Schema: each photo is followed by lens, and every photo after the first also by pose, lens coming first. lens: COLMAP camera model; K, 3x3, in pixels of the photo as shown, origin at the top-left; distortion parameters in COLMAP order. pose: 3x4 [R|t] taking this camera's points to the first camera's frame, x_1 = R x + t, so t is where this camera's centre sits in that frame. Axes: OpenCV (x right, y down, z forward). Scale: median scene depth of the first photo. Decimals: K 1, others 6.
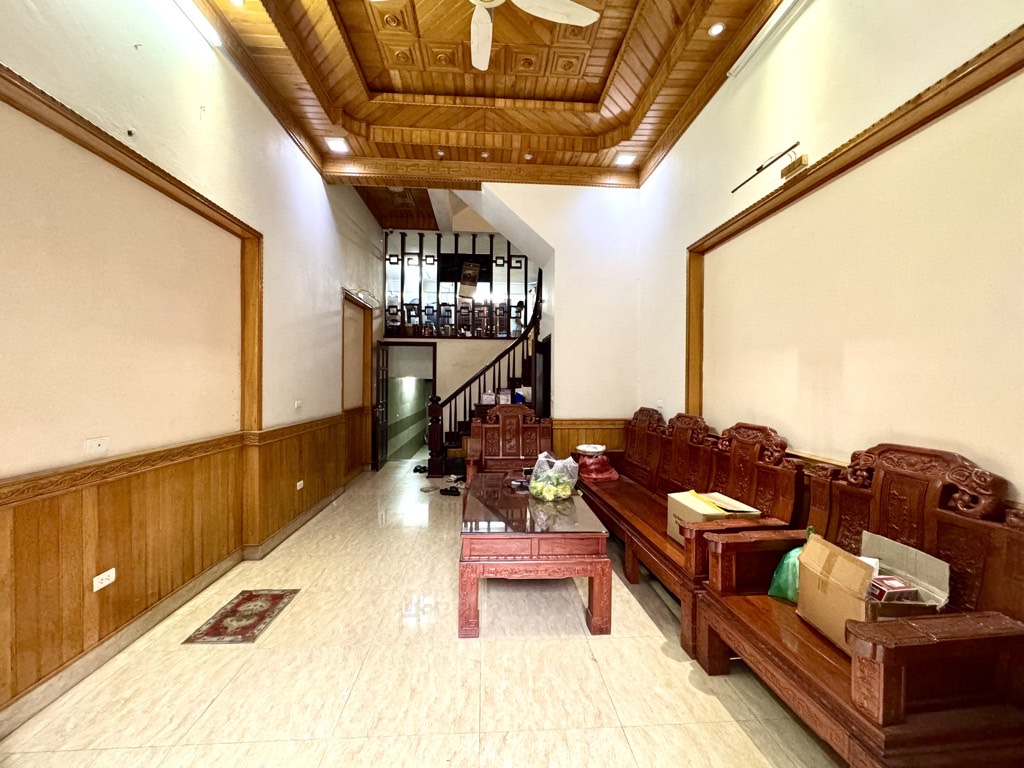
lens RADIAL K [[411.7, 0, 510.4], [0, 411.7, 385.4], [0, 0, 1]] dist [-0.001569, -0.000103]
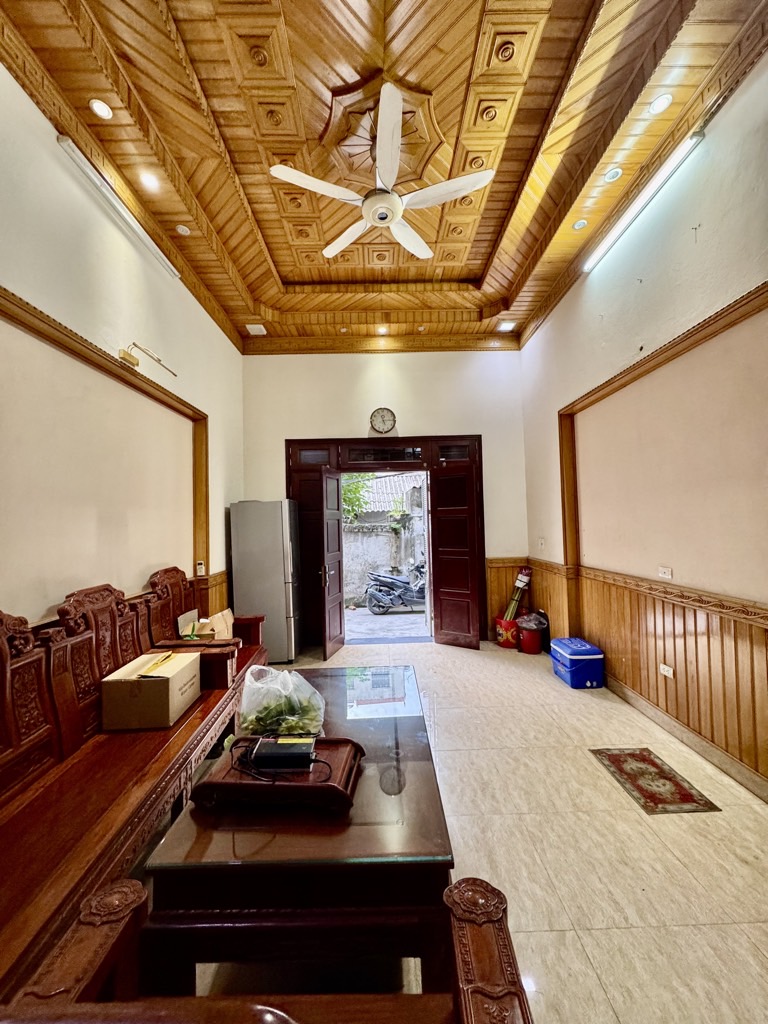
lens RADIAL K [[411.7, 0, 384.1], [0, 411.7, 514.1], [0, 0, 1]] dist [-0.001569, -0.000103]
pose [[-0.998550, 0.018276, 0.050634, -0.100317], [0.017650, 0.999762, -0.012792, -0.043897], [-0.050855, -0.011880, -0.998635, 2.026191]]
